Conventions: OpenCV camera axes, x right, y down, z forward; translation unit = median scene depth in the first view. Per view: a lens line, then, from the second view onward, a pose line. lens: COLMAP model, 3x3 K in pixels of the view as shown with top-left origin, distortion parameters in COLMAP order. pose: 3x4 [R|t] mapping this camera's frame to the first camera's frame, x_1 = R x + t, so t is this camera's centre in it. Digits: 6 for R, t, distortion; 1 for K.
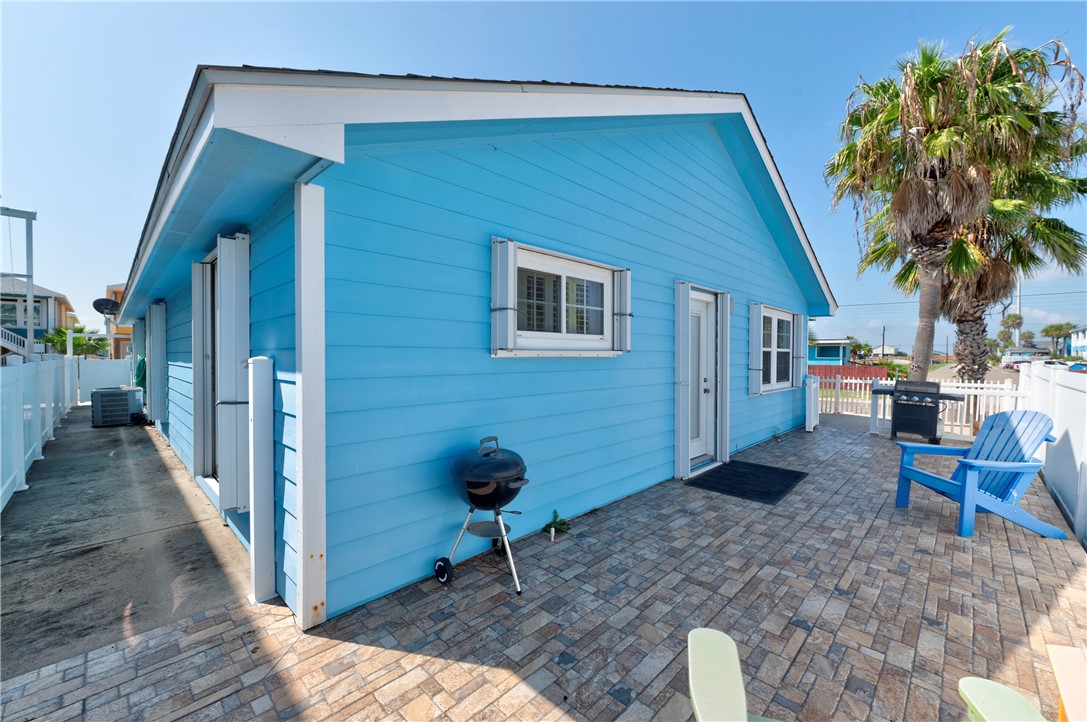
lens RADIAL K [[435.8, 0, 541.9], [0, 435.8, 361.6], [0, 0, 1]] dist [-0.000481, -0.000084]
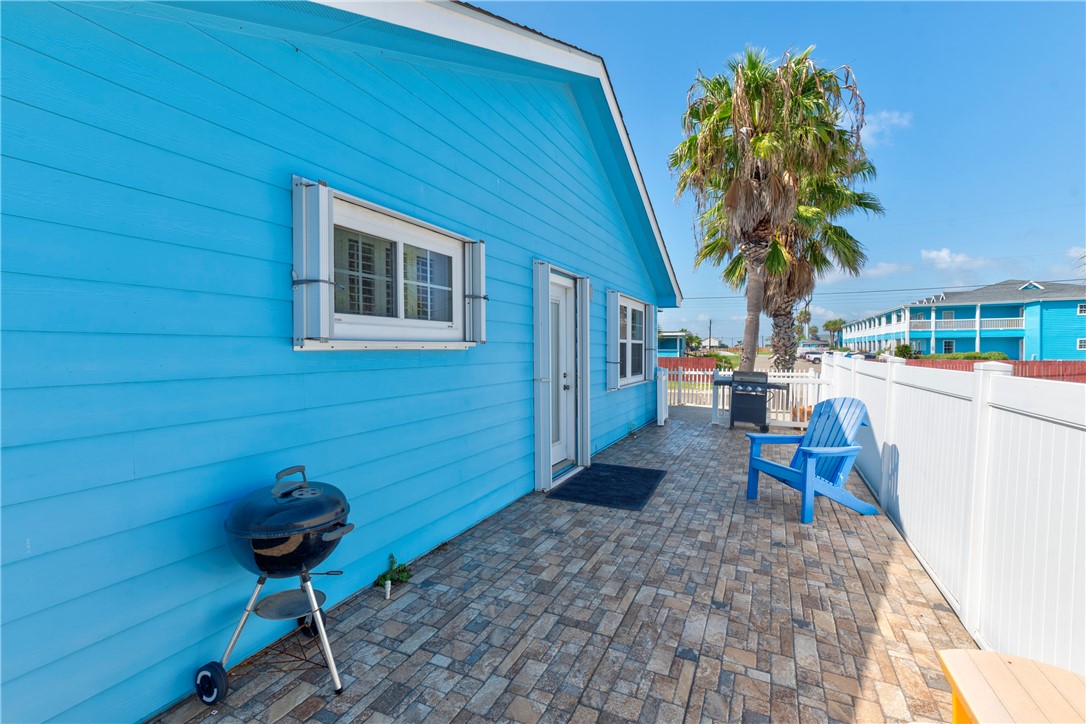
lens RADIAL K [[491.5, 0, 533.9], [0, 491.5, 354.8], [0, 0, 1]] dist [0.022596, -0.000407]
pose [[0.947797, -0.008979, 0.318748, -0.004309], [0.009707, 0.999953, -0.000698, 0.000836], [-0.318727, 0.003756, 0.947839, 0.101795]]
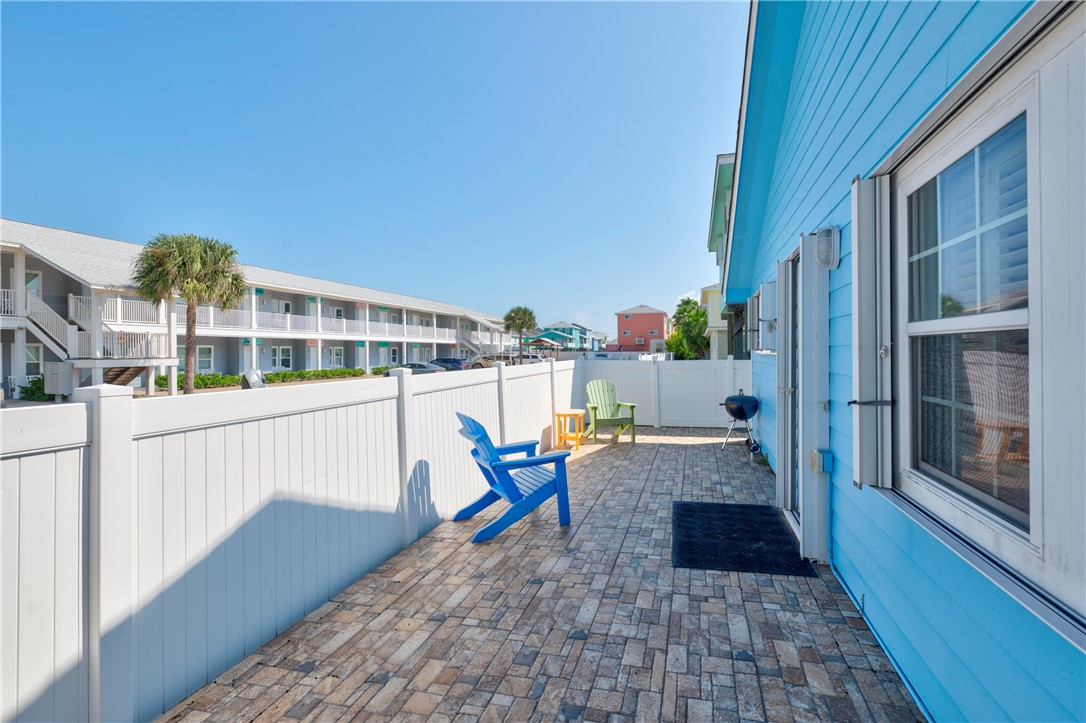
lens RADIAL K [[491.5, 0, 542.7], [0, 491.5, 360.6], [0, 0, 1]] dist [0.022596, -0.000407]
pose [[-0.890467, 0.003201, -0.455037, 1.377486], [-0.002394, 0.999928, 0.011719, -0.016168], [0.455042, 0.011525, -0.890395, 1.951083]]
